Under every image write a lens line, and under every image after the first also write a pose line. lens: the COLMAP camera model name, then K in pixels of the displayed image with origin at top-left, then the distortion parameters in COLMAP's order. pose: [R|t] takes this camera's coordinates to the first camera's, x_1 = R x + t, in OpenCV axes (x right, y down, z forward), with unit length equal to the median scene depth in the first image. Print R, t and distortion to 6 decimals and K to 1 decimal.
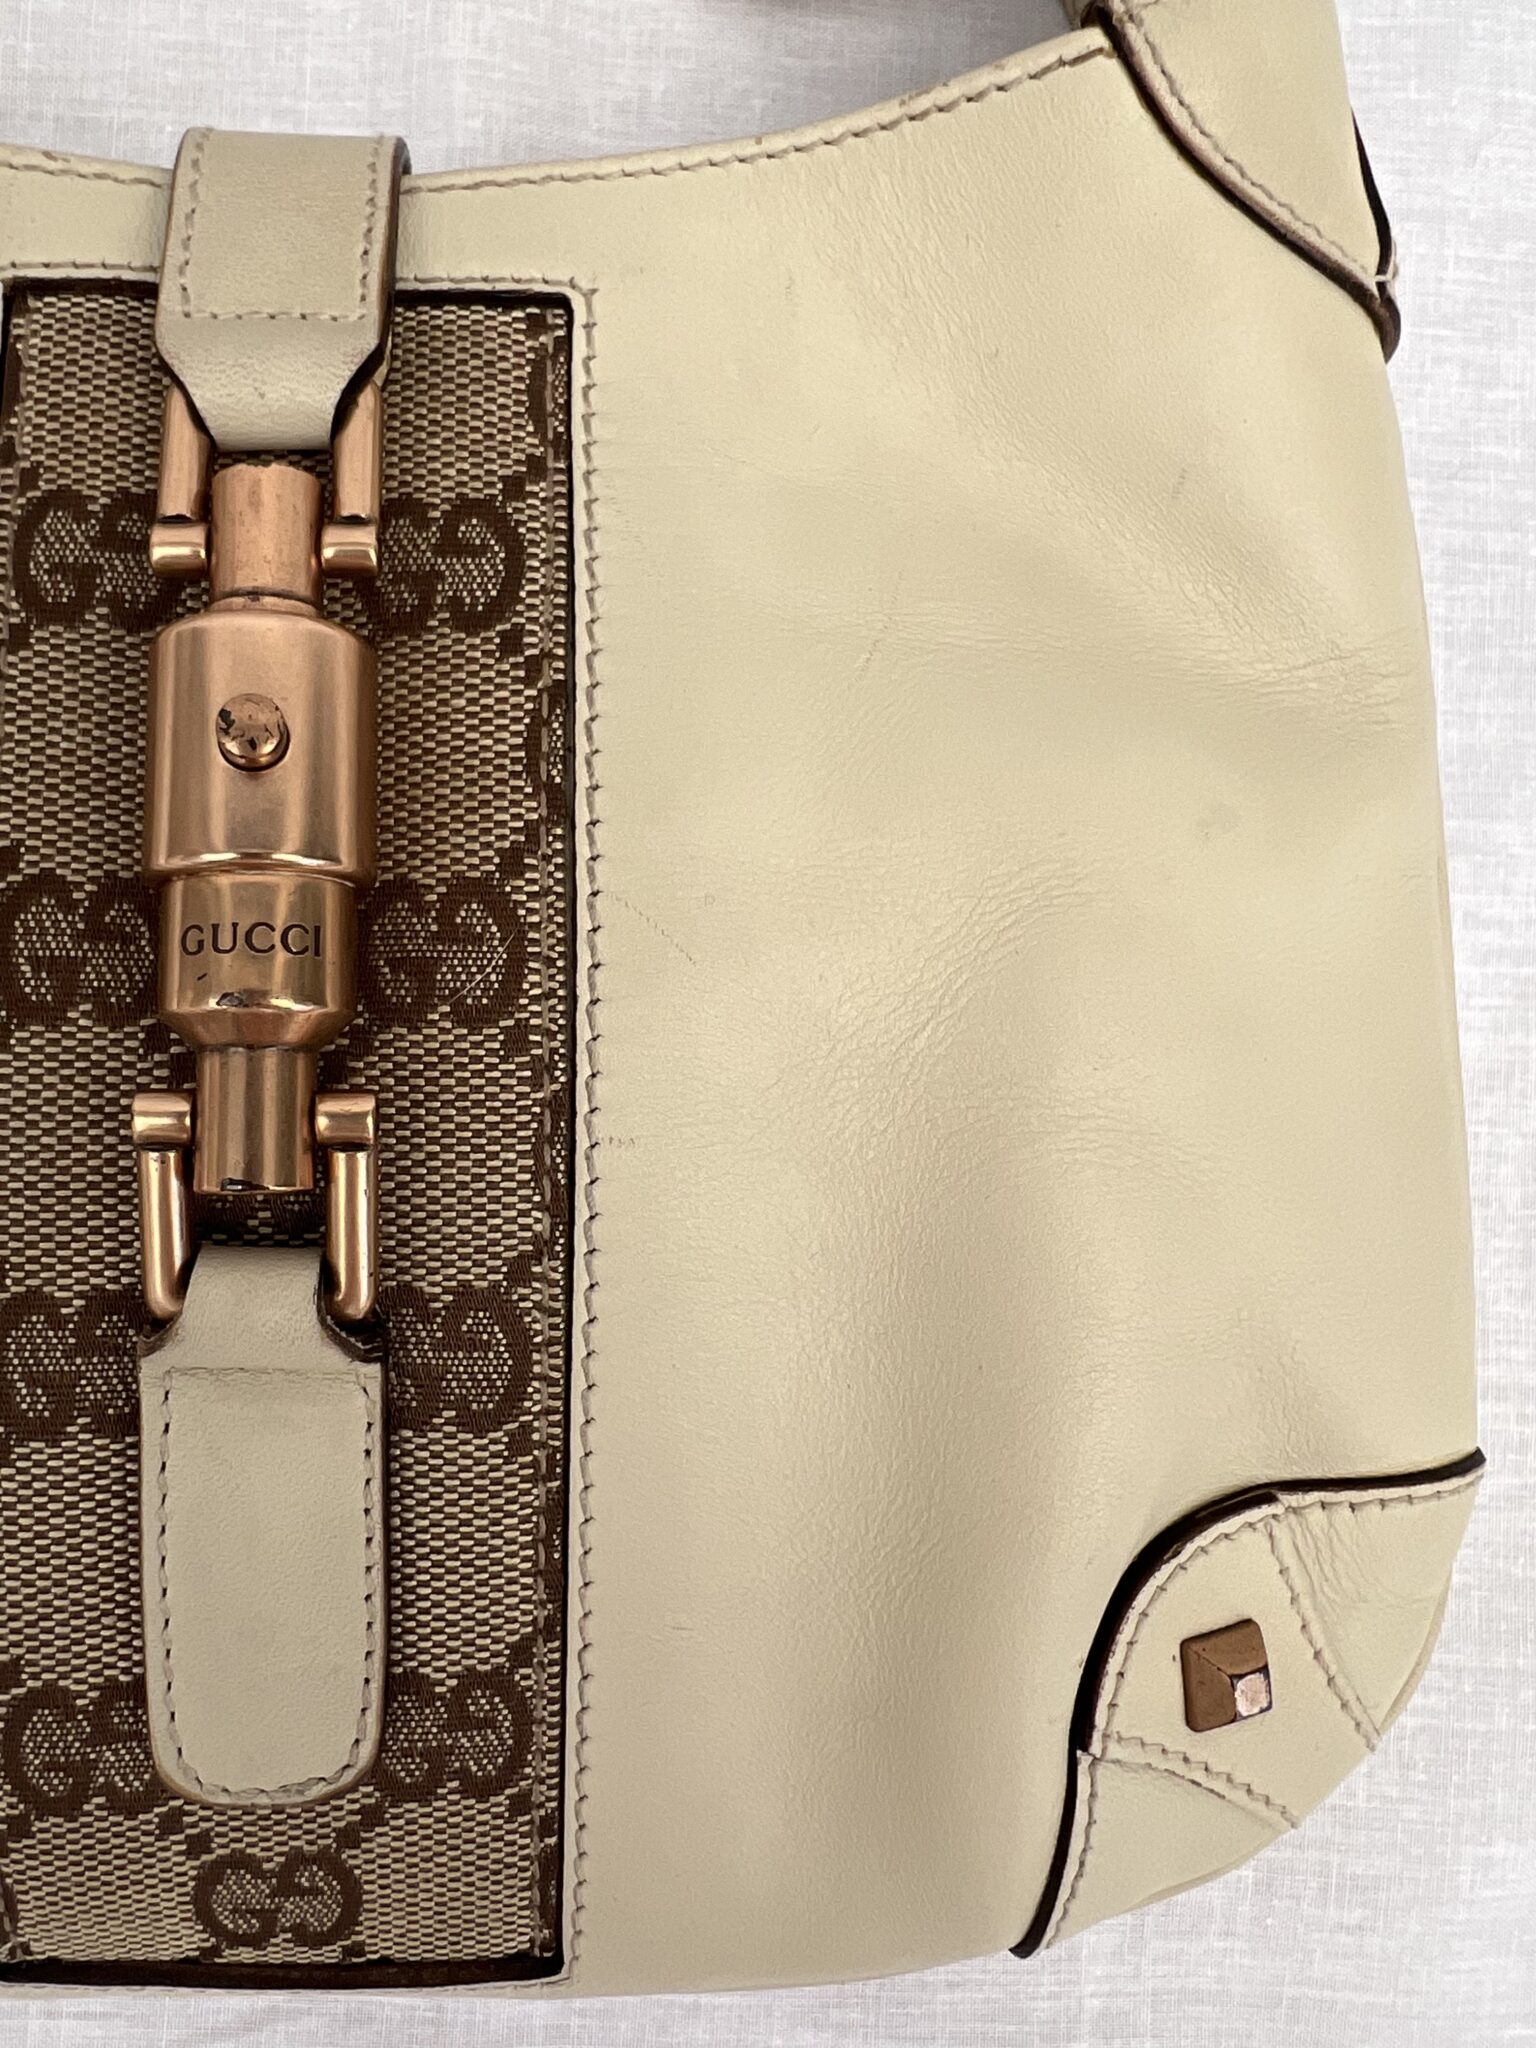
lens RADIAL K [[1594.3, 0, 763.1], [0, 1594.3, 1024.9], [0, 0, 1]] dist [0.010105, -0.012618]
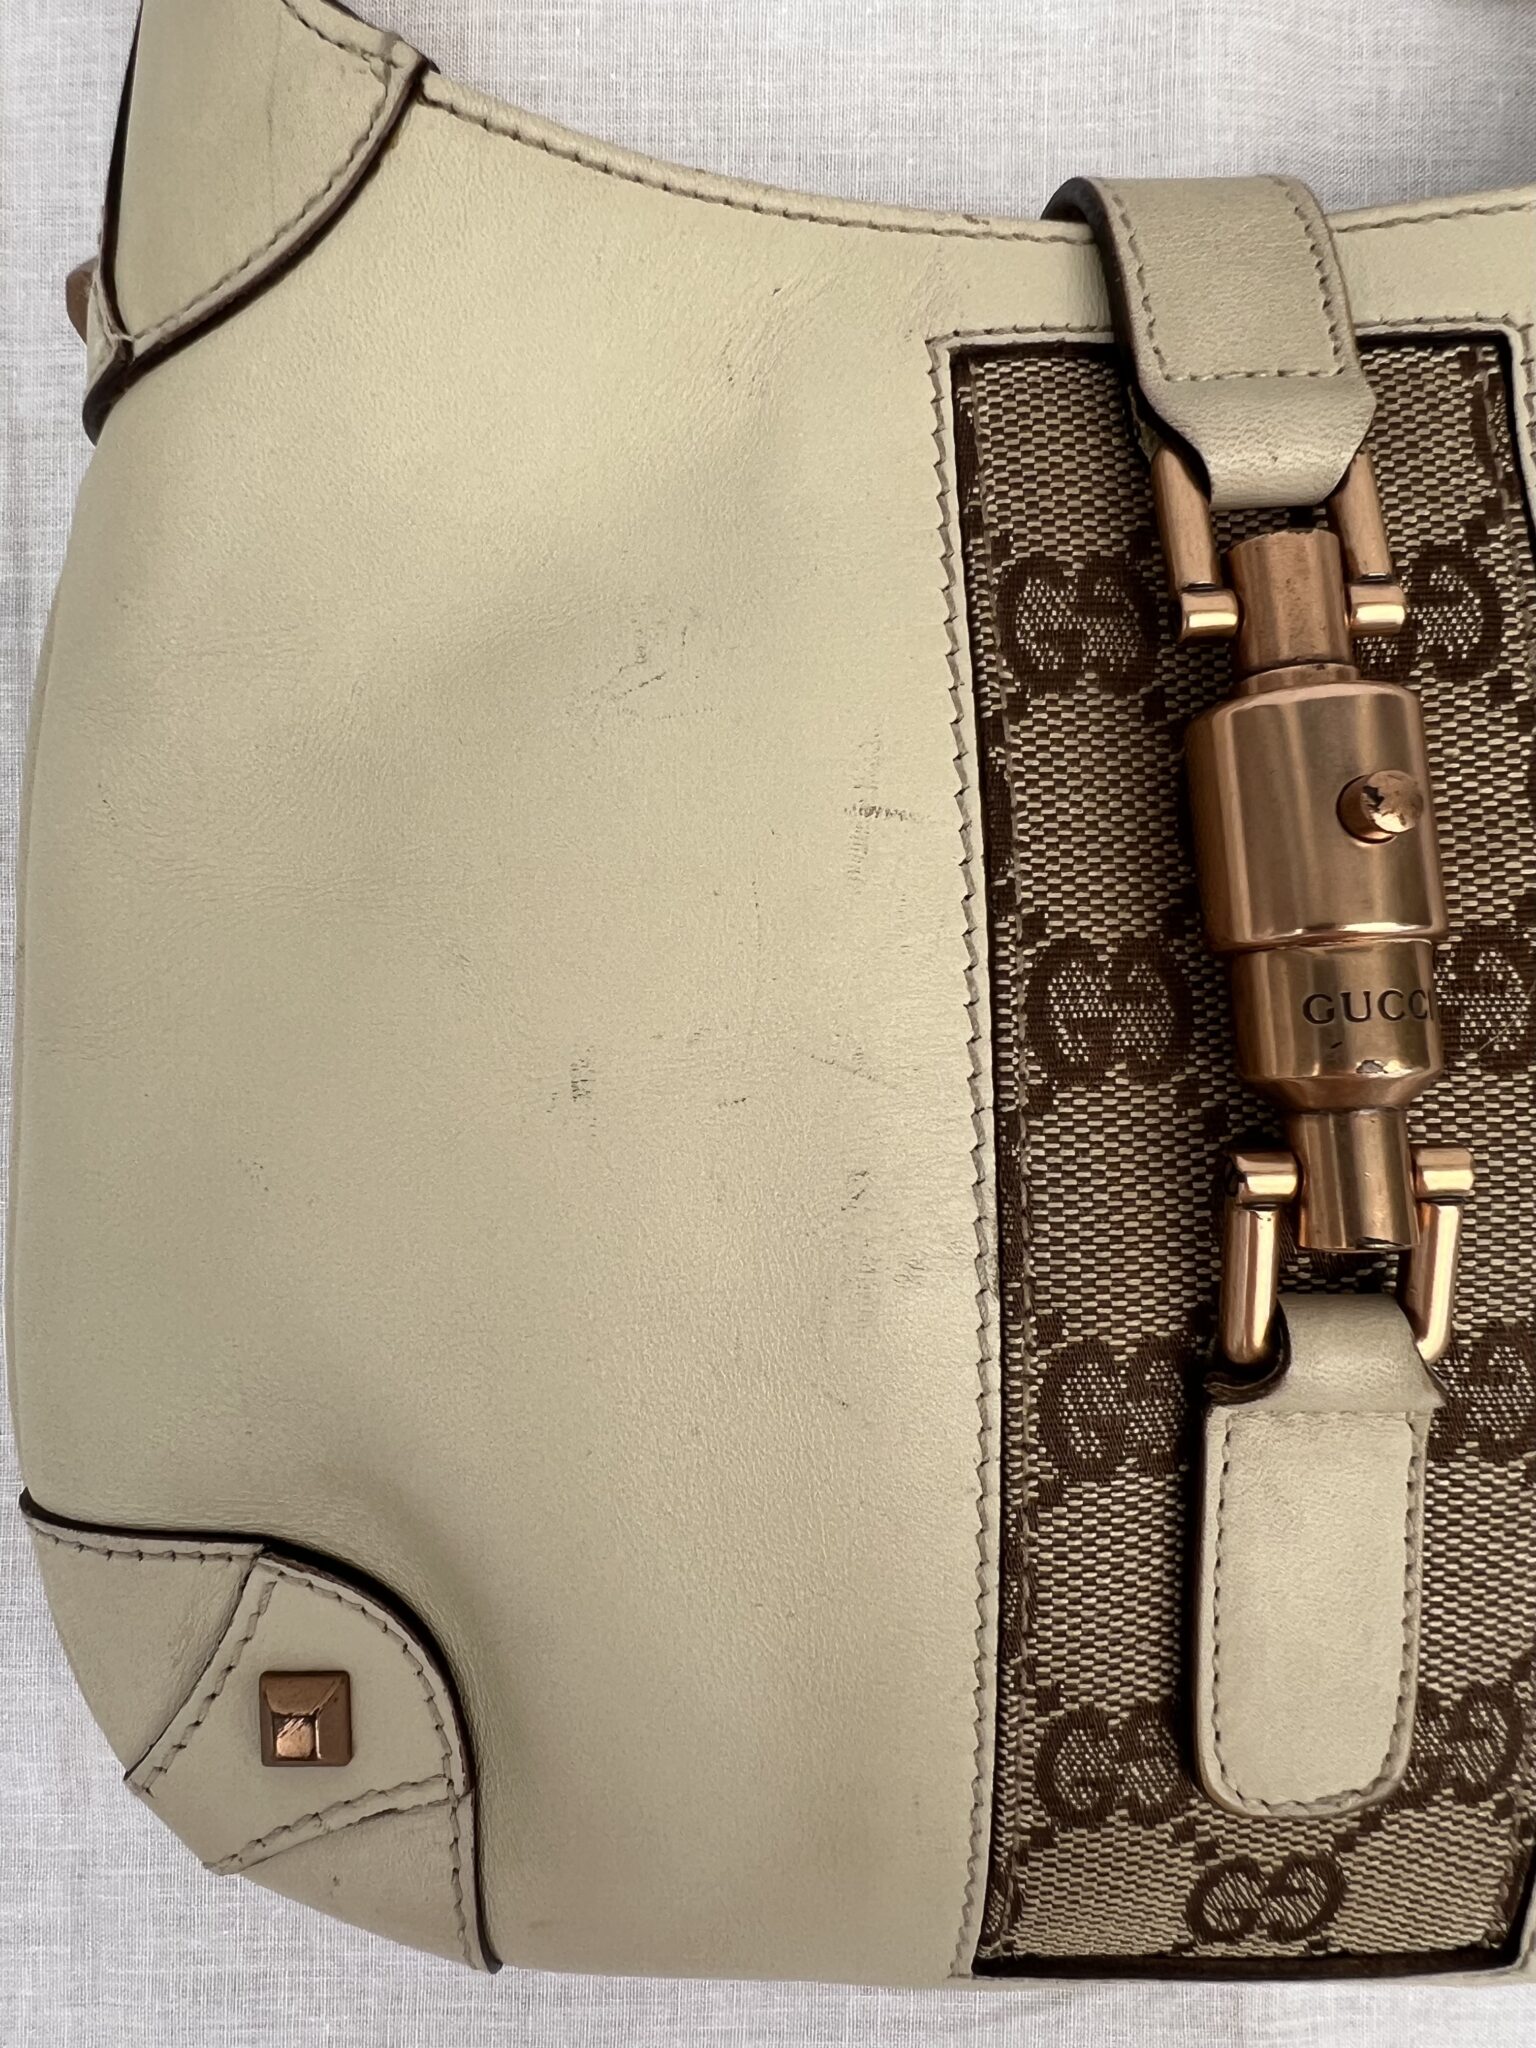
lens RADIAL K [[1594.3, 0, 821.6], [0, 1594.3, 1022.8], [0, 0, 1]] dist [0.010105, -0.012618]
pose [[0.998450, -0.035219, -0.043099, -0.554129], [0.036967, 0.998497, 0.040455, -0.085533], [0.041610, -0.041986, 0.998251, -0.039052]]
